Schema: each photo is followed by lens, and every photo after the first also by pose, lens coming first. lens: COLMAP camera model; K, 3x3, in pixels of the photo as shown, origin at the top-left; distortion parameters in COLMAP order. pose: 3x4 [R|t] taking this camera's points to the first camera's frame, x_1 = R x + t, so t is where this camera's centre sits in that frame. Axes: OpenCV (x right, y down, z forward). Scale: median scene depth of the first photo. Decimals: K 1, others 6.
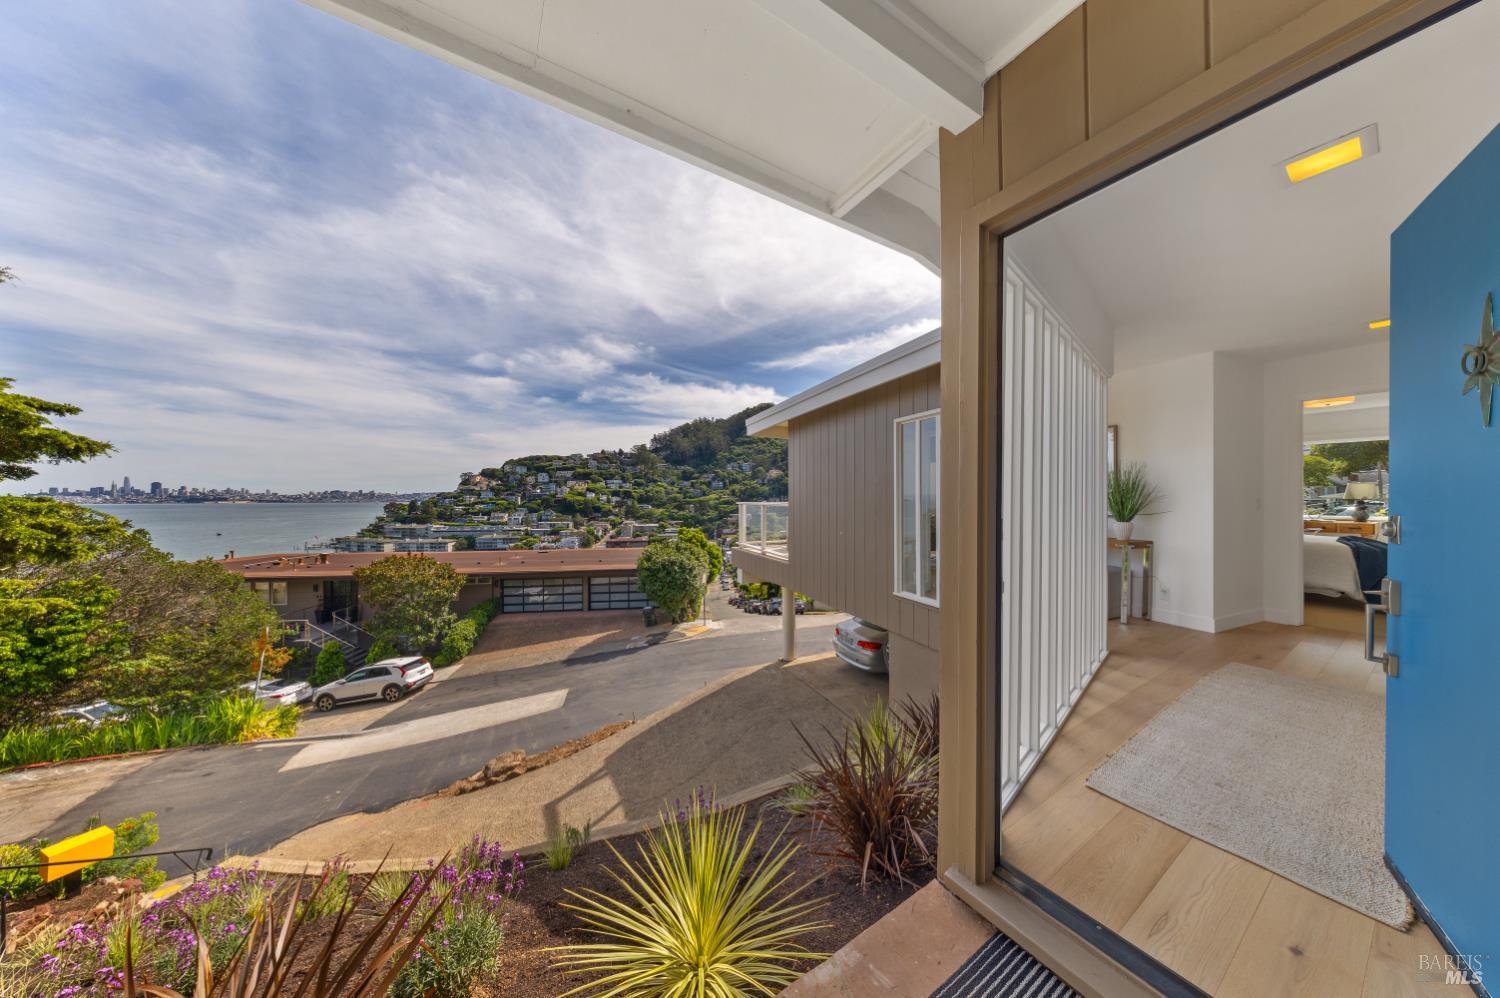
lens RADIAL K [[441.4, 0, 759.7], [0, 441.4, 496.7], [0, 0, 1]] dist [-0.002147, -0.000049]
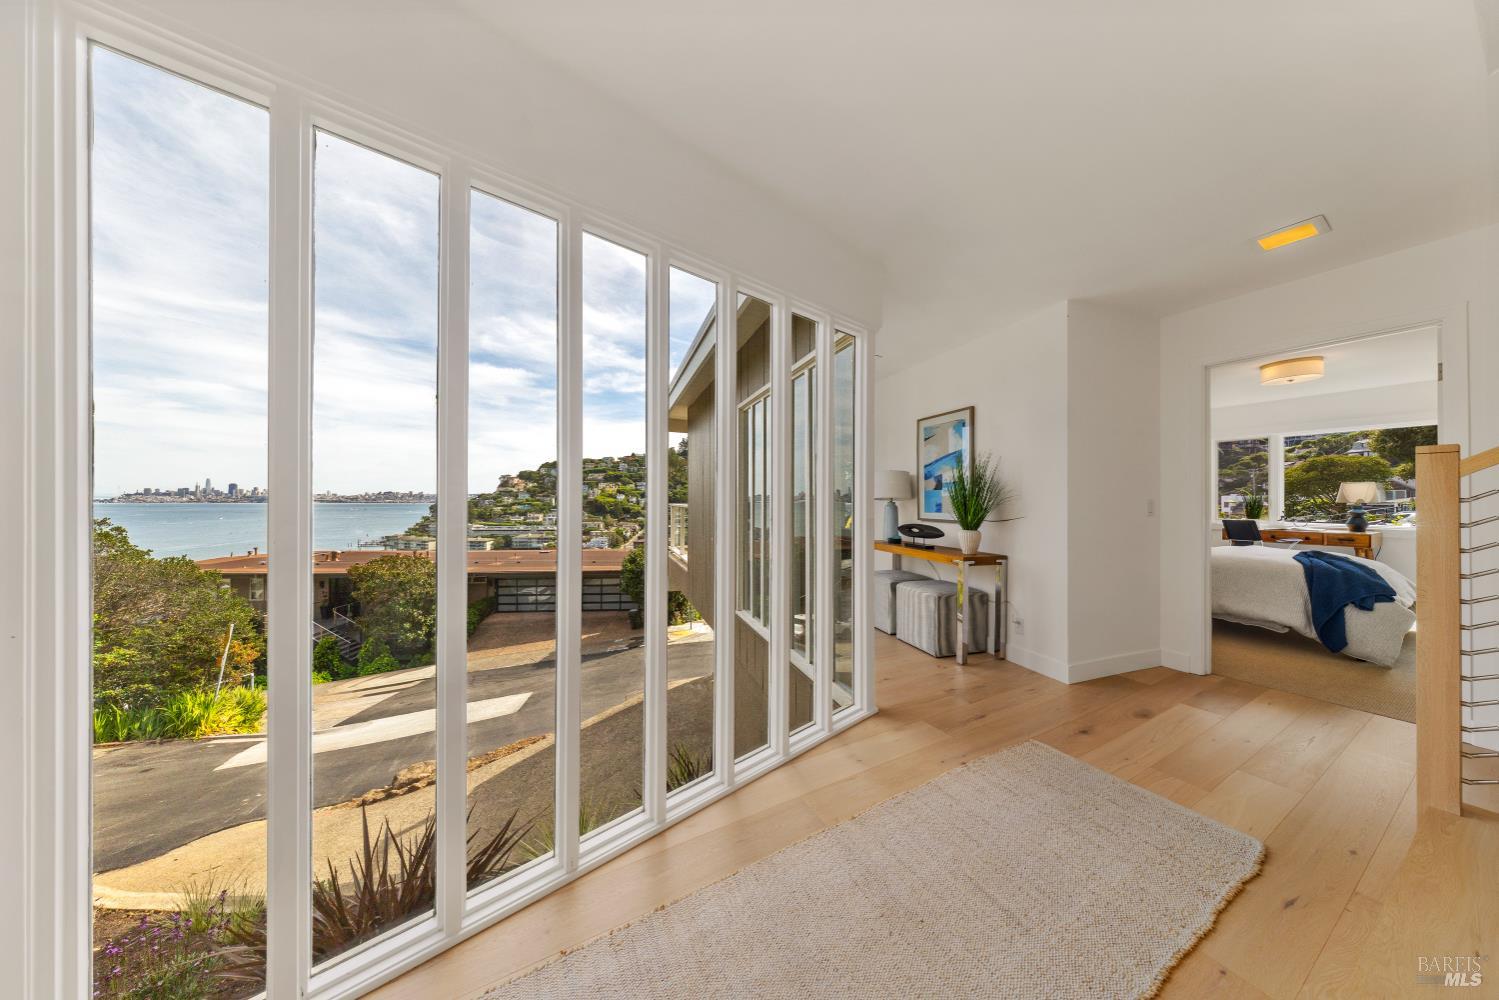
lens RADIAL K [[436.6, 0, 759.7], [0, 436.6, 497.8], [0, 0, 1]] dist [-0.000882, -0.000199]
pose [[0.997886, 0.004051, -0.064868, 0.140386], [-0.004229, 0.999988, -0.002606, 0.001315], [0.064856, 0.002874, 0.997890, 0.060109]]
